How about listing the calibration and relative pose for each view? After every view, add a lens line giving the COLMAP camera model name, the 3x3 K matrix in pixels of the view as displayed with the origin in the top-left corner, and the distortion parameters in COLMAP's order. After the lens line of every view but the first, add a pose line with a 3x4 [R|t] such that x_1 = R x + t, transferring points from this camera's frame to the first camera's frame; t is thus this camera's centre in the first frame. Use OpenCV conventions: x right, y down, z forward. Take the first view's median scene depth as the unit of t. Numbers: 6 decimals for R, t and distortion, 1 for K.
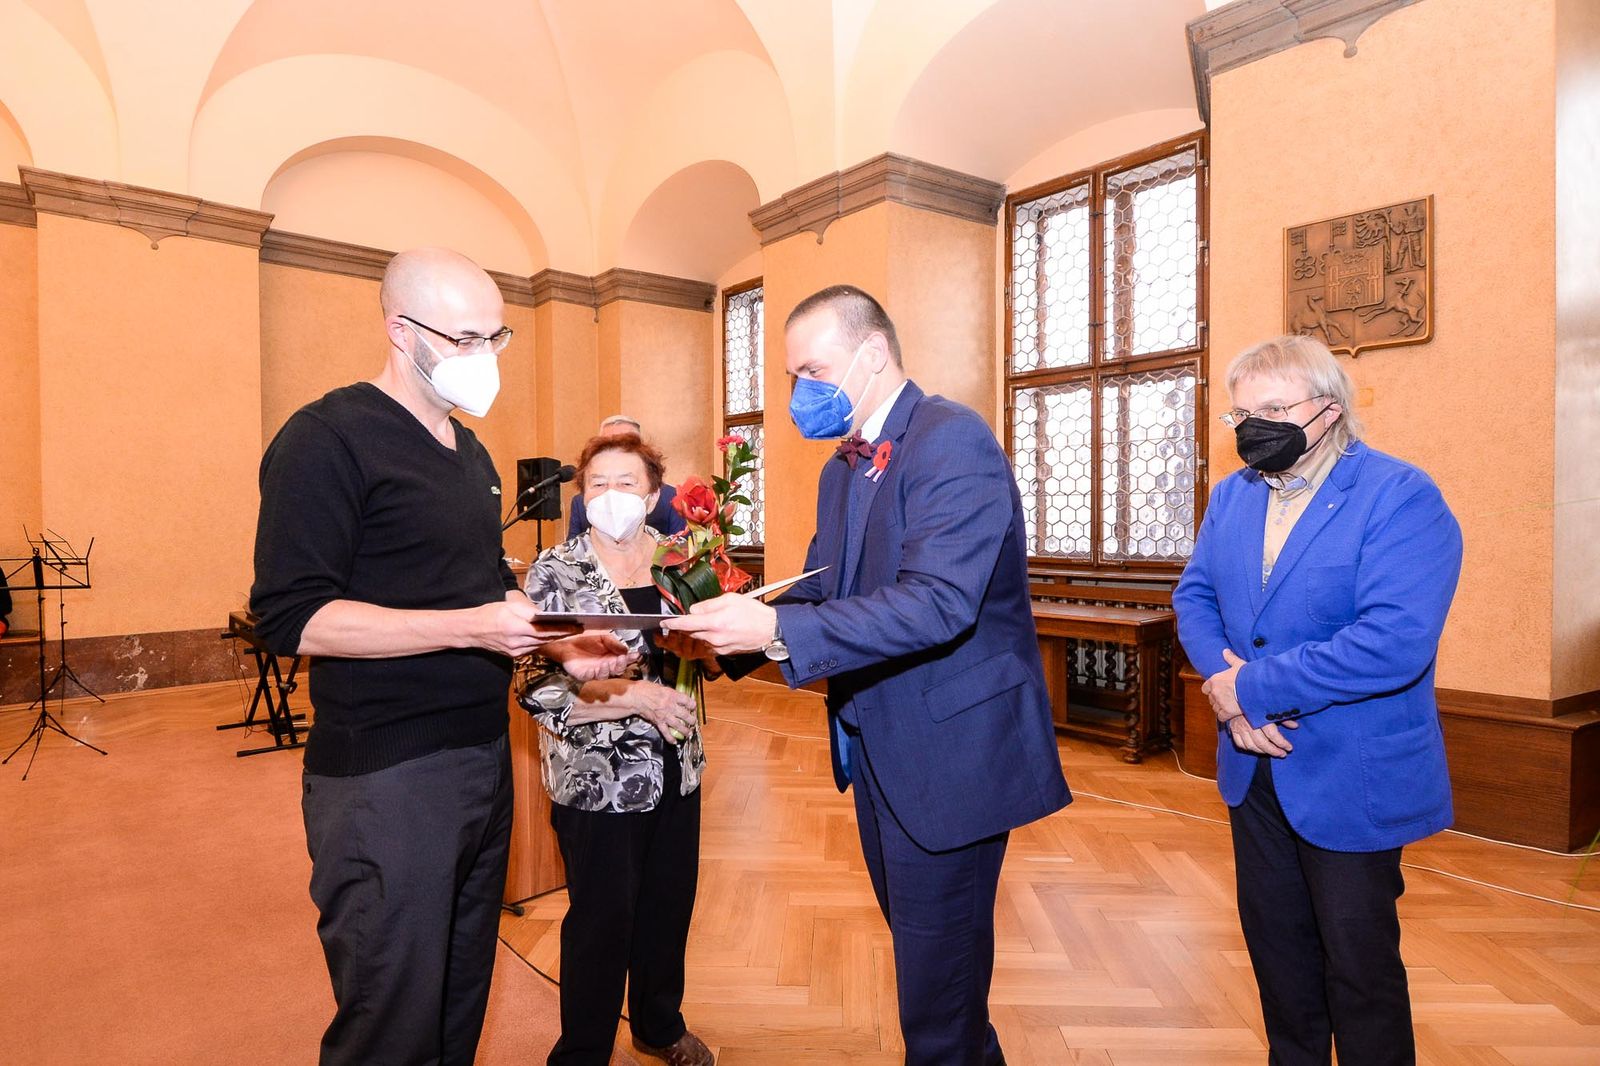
lens RADIAL K [[815.4, 0, 805.9], [0, 815.4, 540.1], [0, 0, 1]] dist [-0.018841, -0.006222]
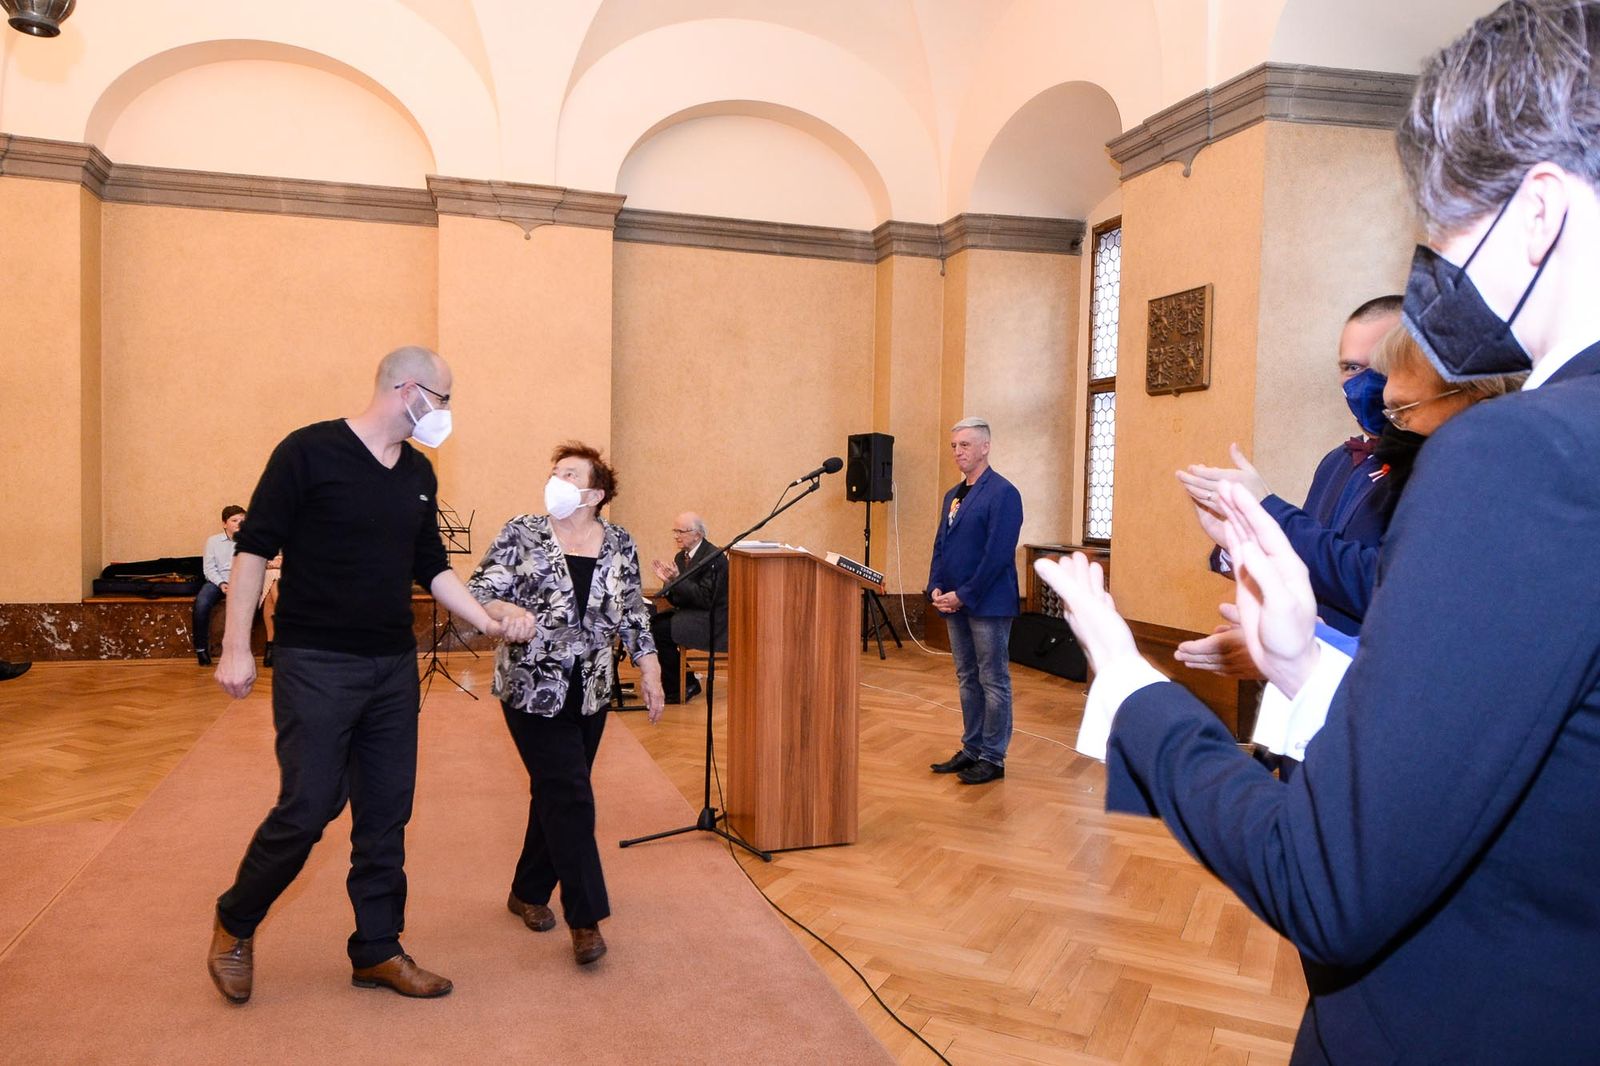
lens RADIAL K [[1020.4, 0, 798.9], [0, 1020.4, 529.5], [0, 0, 1]] dist [-0.001556, -0.006057]
pose [[0.912570, 0.036034, -0.407329, 0.078376], [-0.033073, 0.999350, 0.014312, -0.007778], [0.407580, 0.000411, 0.913170, -0.088031]]
